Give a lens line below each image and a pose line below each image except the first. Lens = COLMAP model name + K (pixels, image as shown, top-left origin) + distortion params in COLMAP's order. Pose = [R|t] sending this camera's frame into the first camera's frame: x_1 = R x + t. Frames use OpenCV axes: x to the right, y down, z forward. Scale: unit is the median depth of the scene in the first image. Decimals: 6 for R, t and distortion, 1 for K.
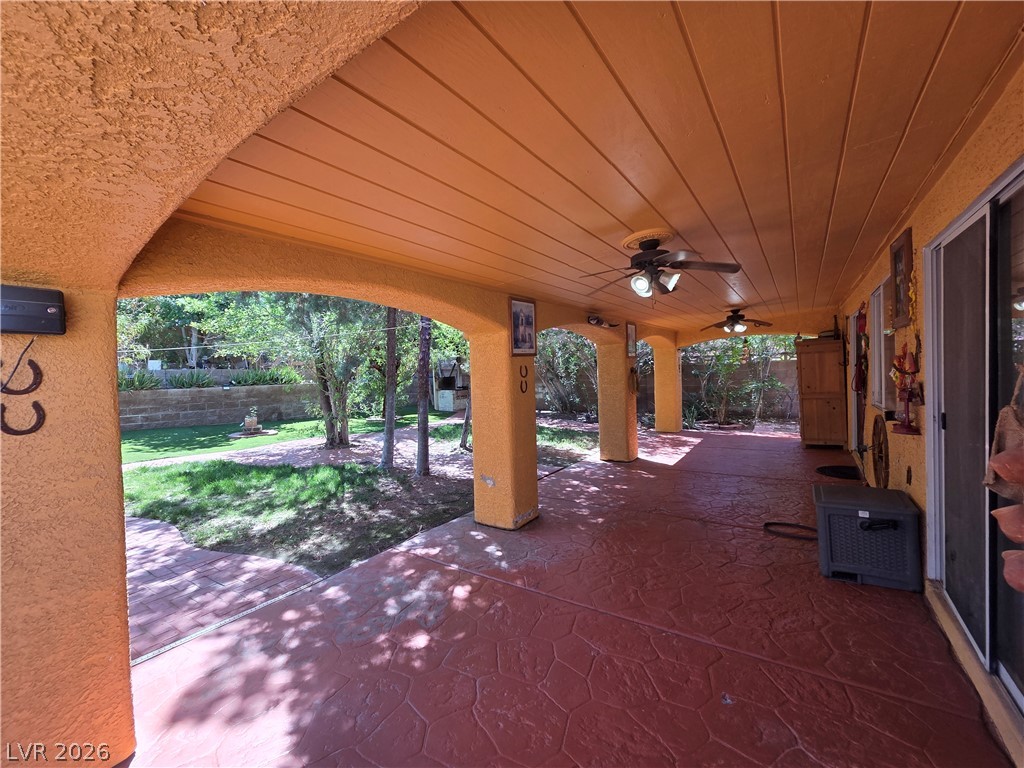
lens RADIAL K [[420.6, 0, 512.0], [0, 420.6, 384.0], [0, 0, 1]] dist [0.014773, -0.005761]
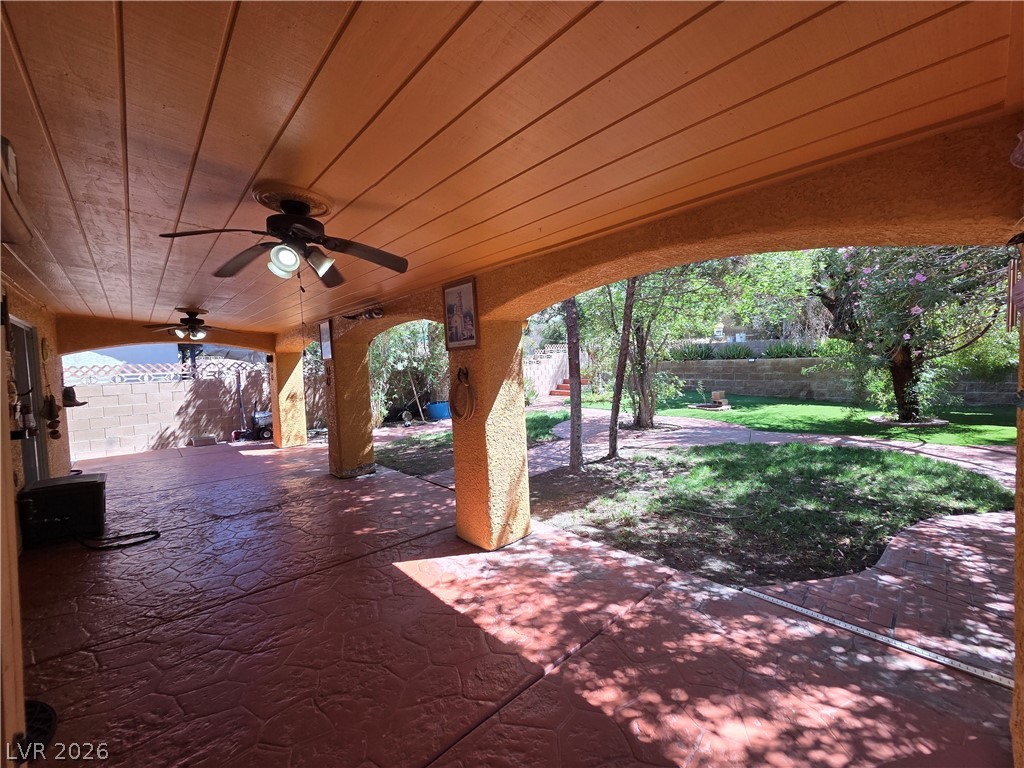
lens RADIAL K [[420.6, 0, 512.0], [0, 420.6, 384.0], [0, 0, 1]] dist [0.014773, -0.005761]
pose [[-0.239796, 0.097045, -0.965961, 0.978094], [0.018318, 0.995266, 0.095442, -0.089017], [0.970651, 0.005192, -0.240438, 1.502316]]
